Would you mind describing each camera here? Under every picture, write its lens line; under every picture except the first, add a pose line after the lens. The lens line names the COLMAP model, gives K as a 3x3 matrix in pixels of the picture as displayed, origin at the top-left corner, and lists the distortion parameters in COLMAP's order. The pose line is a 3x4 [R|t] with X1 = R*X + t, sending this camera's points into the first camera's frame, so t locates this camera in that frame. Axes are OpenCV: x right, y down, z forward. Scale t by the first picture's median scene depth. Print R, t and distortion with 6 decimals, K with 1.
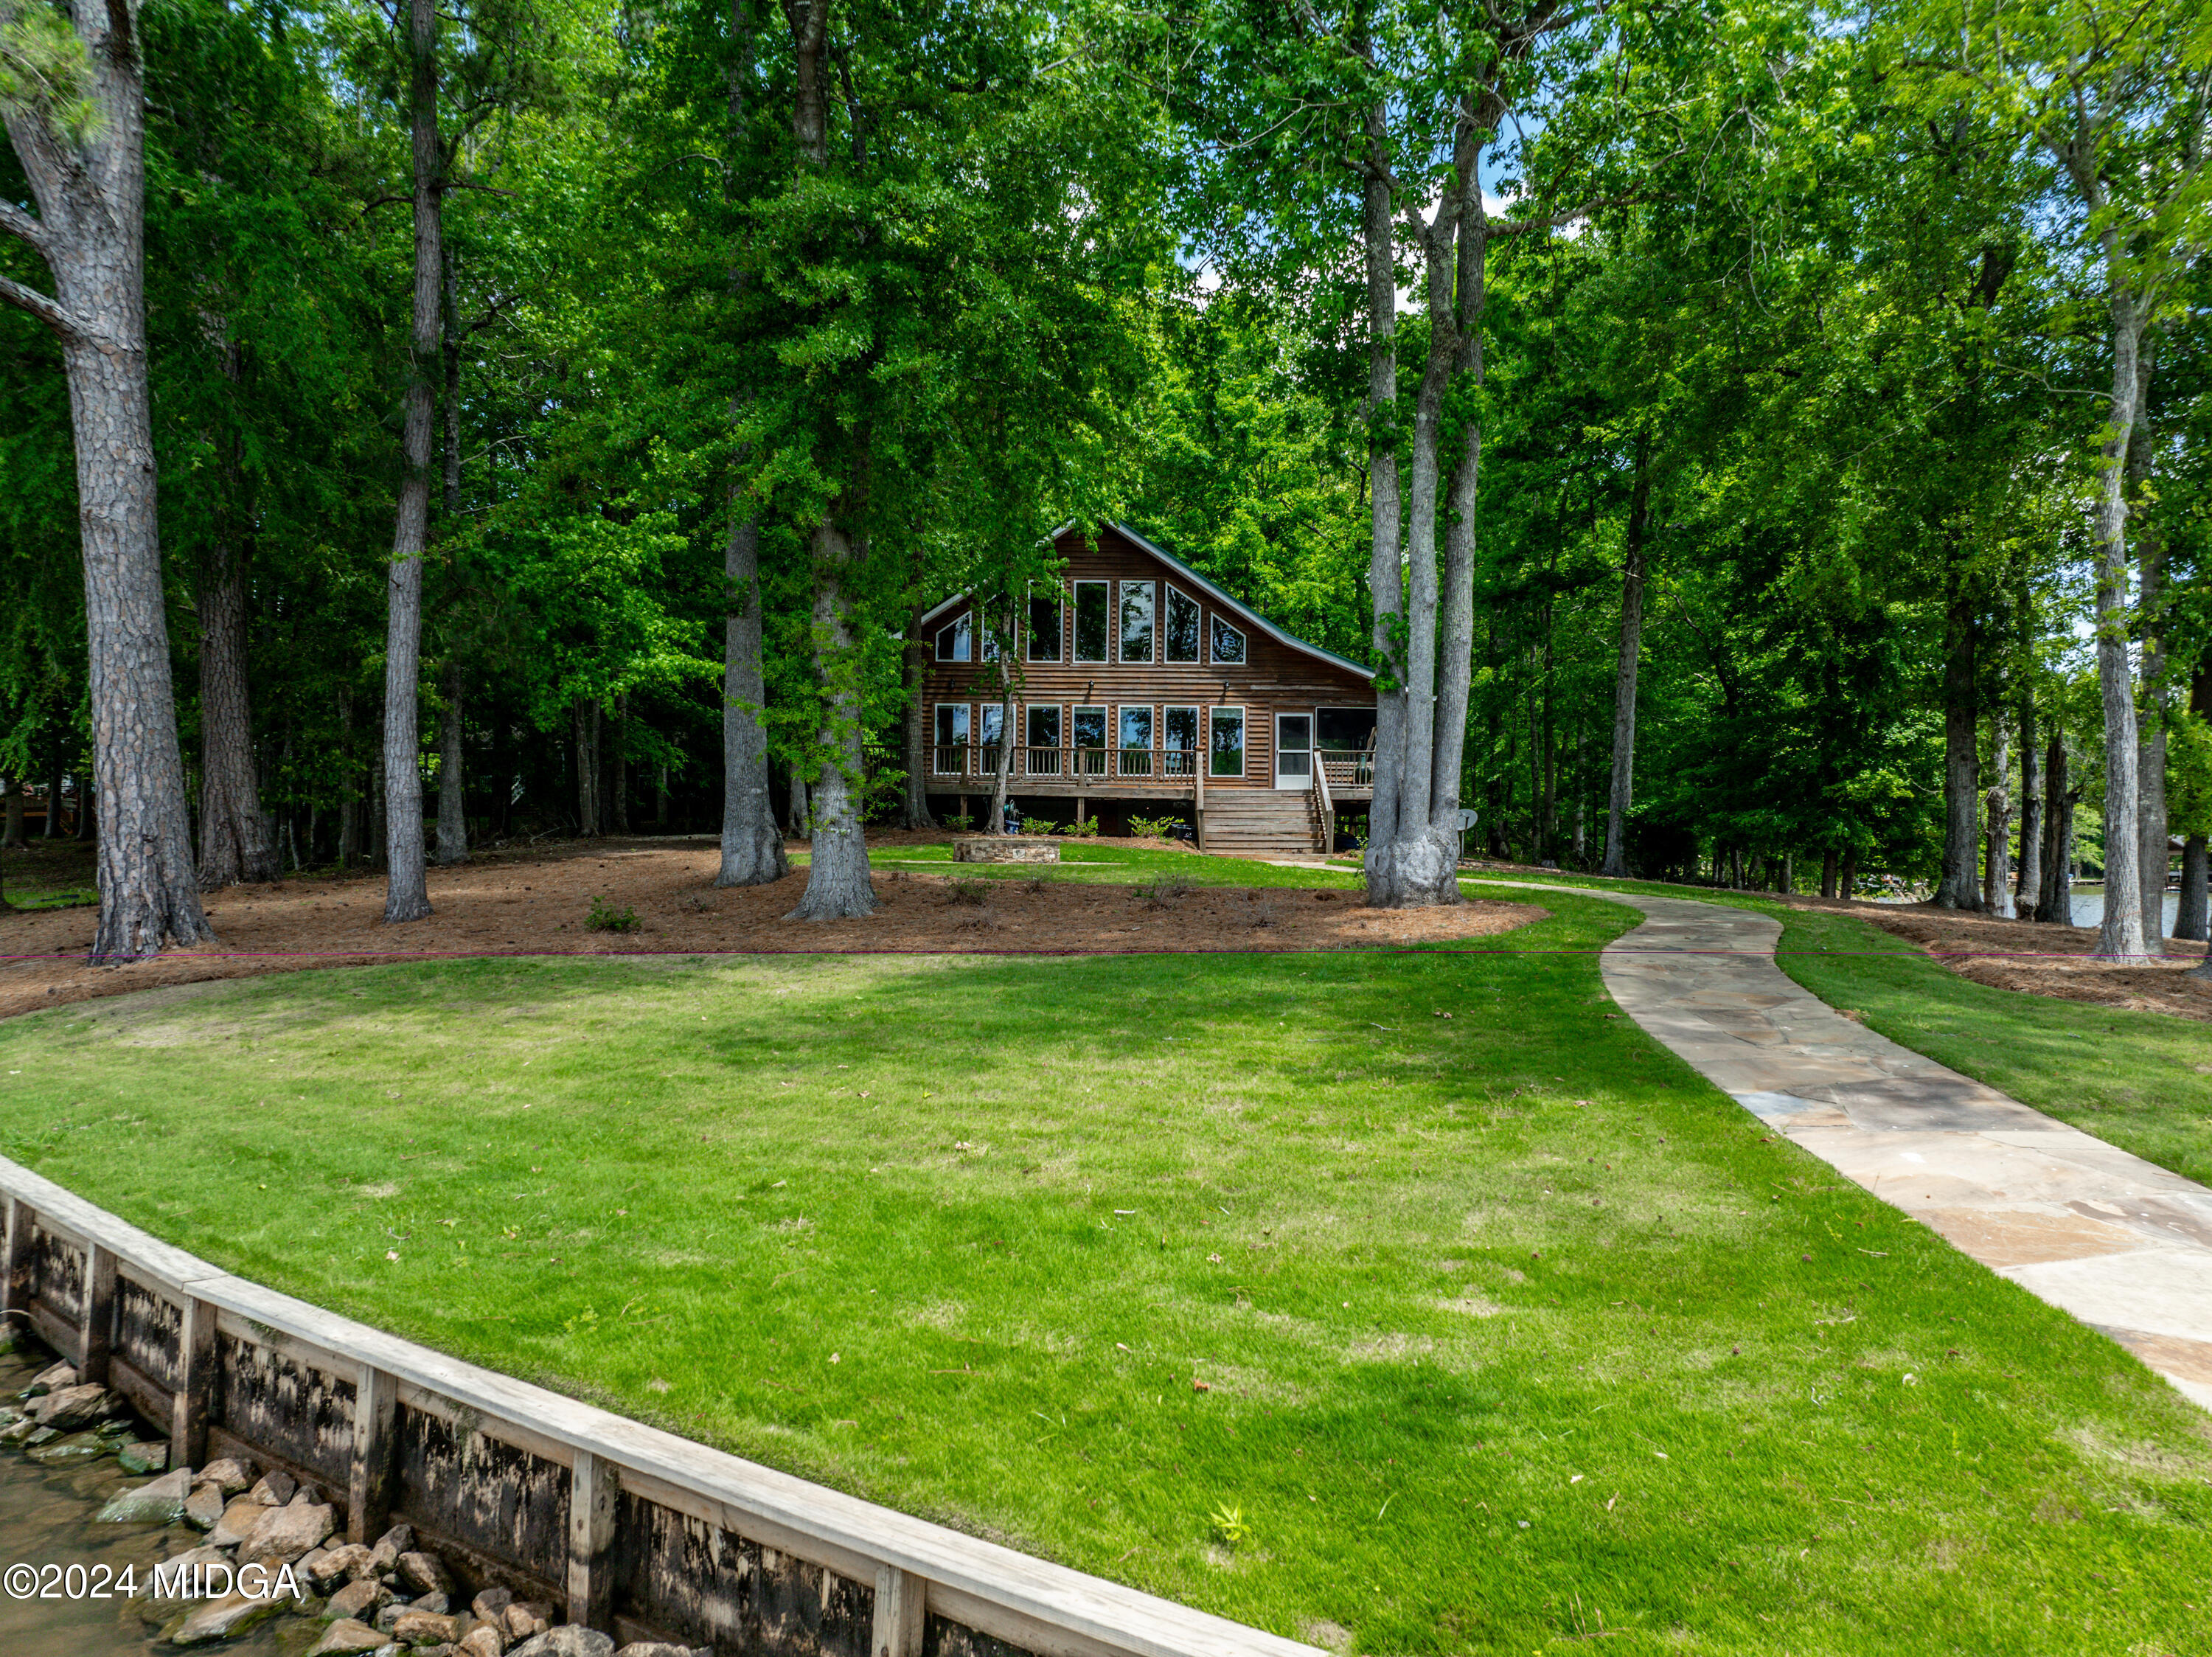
lens RADIAL K [[1553.8, 0, 1110.0], [0, 1553.8, 836.6], [0, 0, 1]] dist [-0.025440, -0.013641]
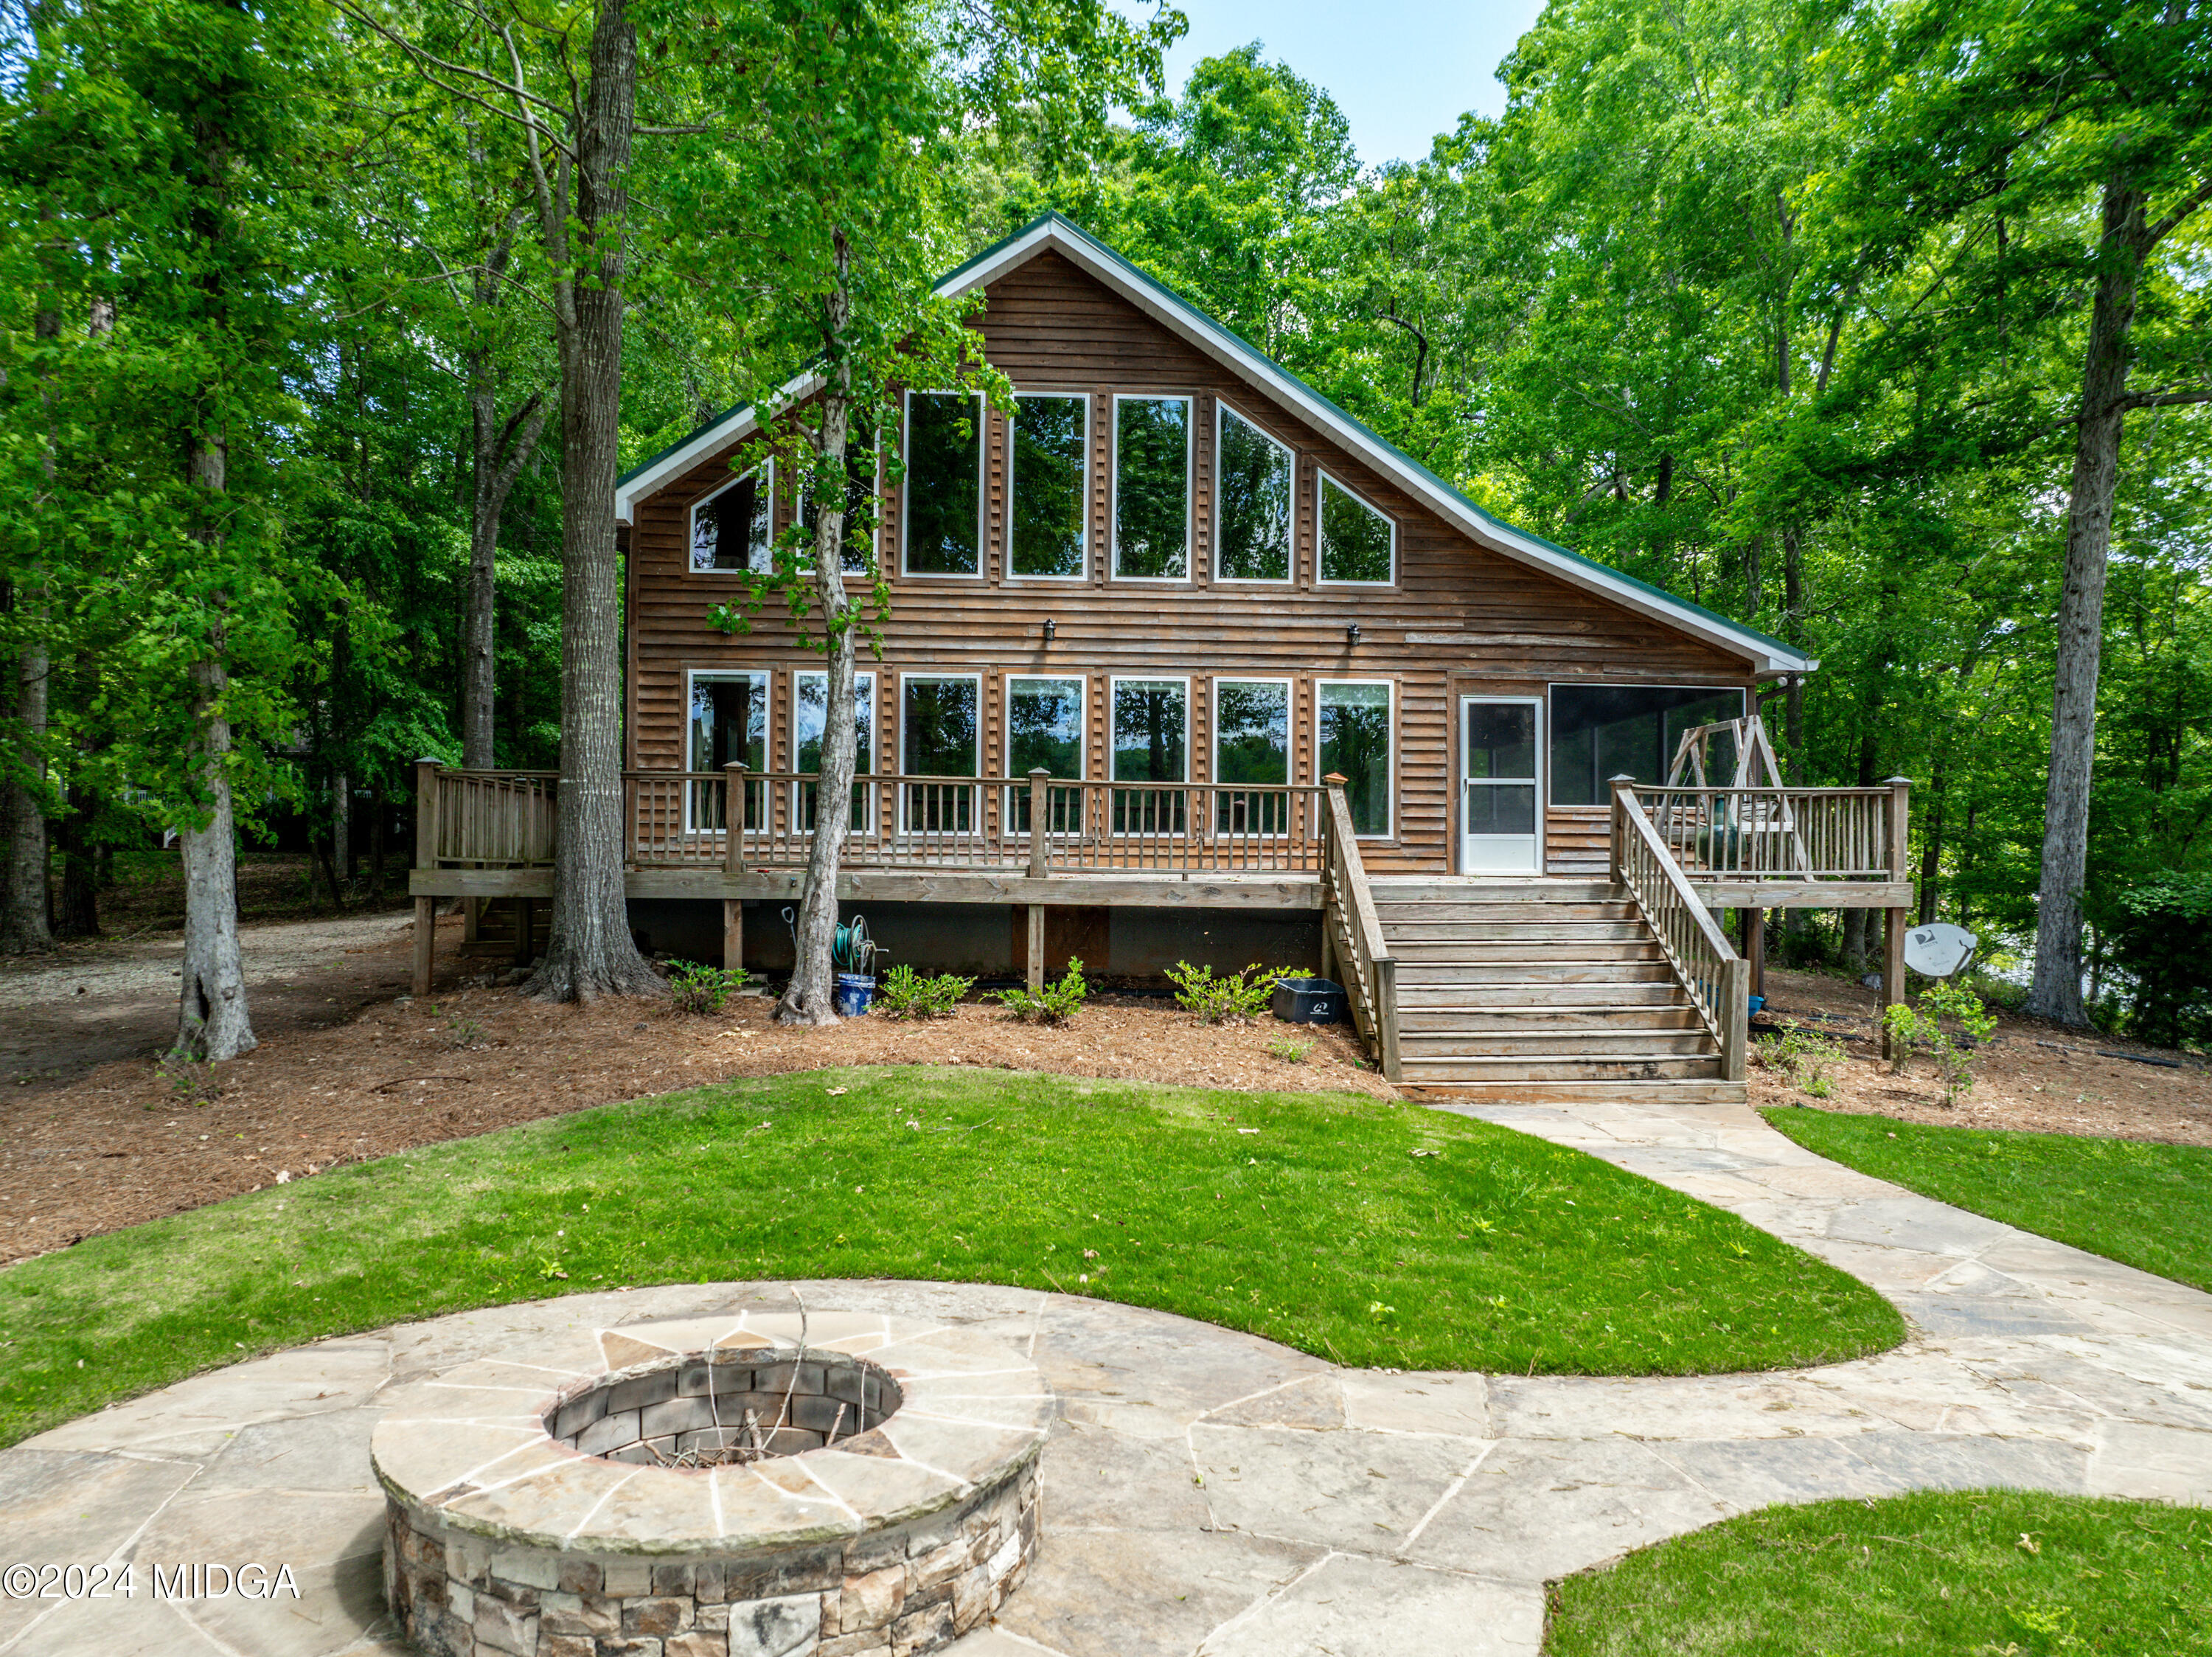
lens RADIAL K [[1553.8, 0, 1107.2], [0, 1553.8, 830.6], [0, 0, 1]] dist [-0.025440, -0.013641]
pose [[0.997555, 0.000192, 0.069886, -0.026535], [-0.000088, 0.999999, -0.001486, -0.041015], [-0.069887, 0.001477, 0.997554, 0.571889]]
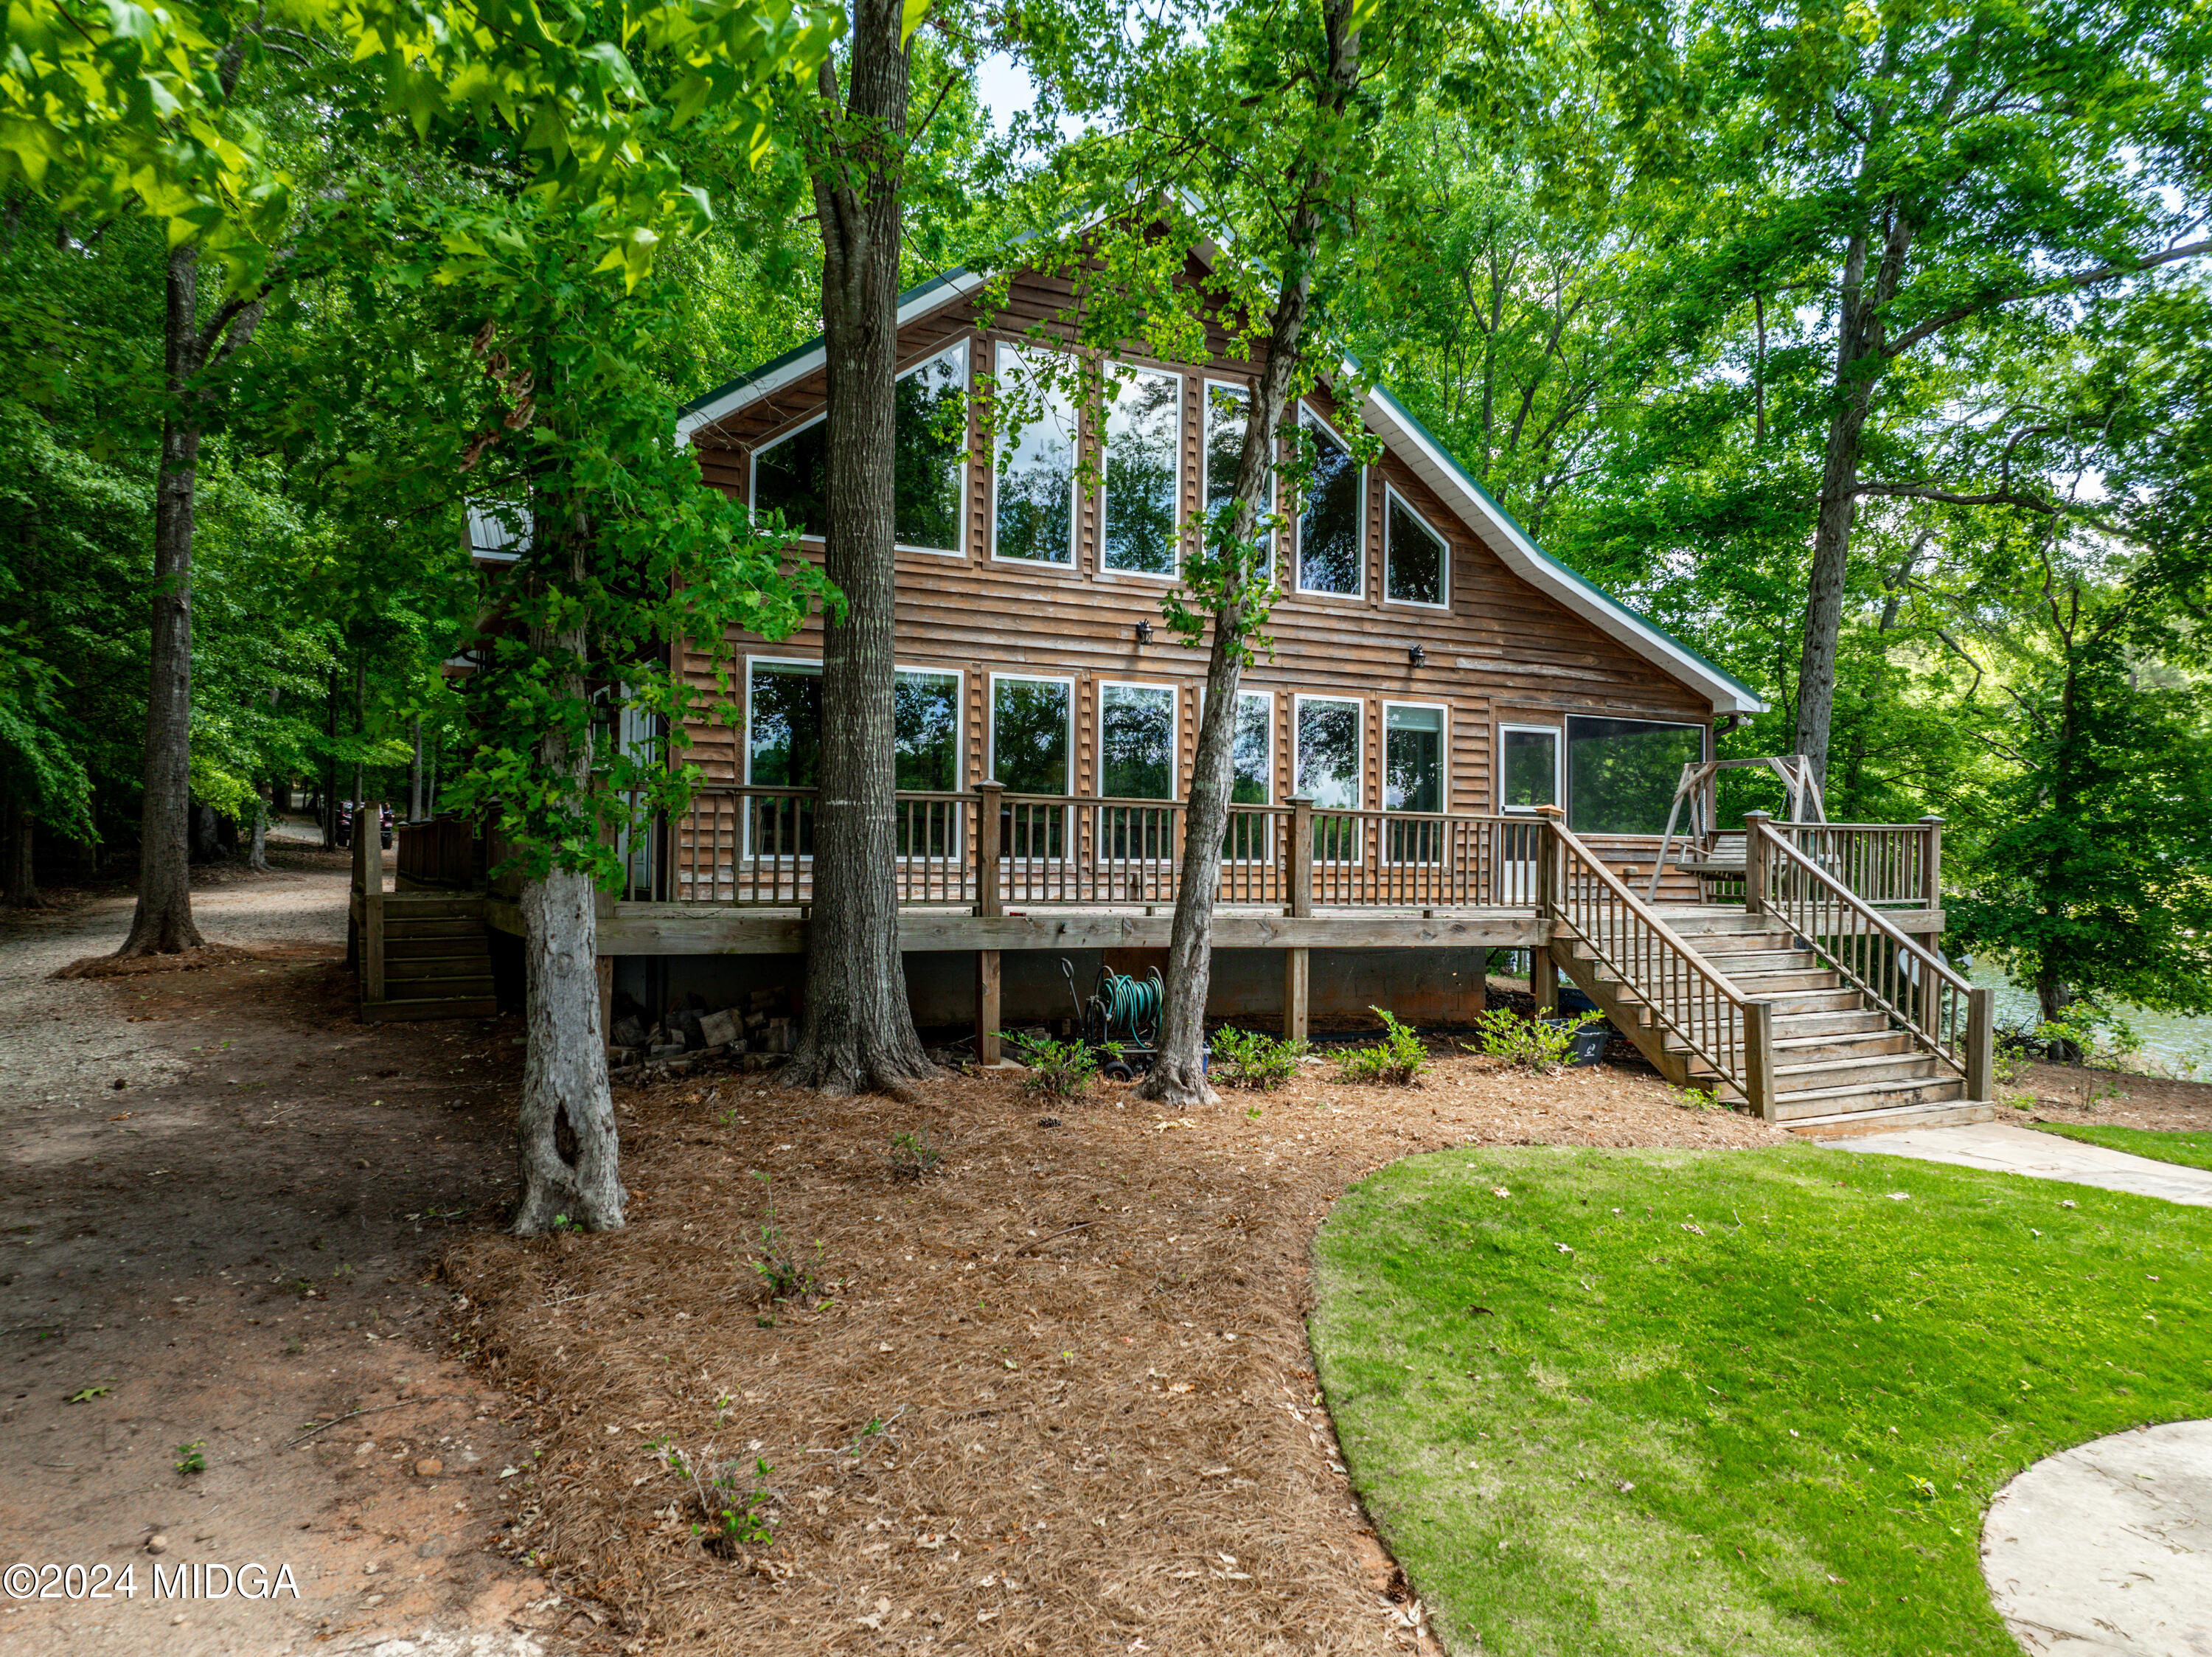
lens RADIAL K [[1553.8, 0, 1116.0], [0, 1553.8, 823.1], [0, 0, 1]] dist [-0.025440, -0.013641]
pose [[0.881523, 0.011320, 0.472005, -0.205789], [-0.009653, 0.999936, -0.005954, -0.047931], [-0.472042, 0.000693, 0.881576, 0.668898]]
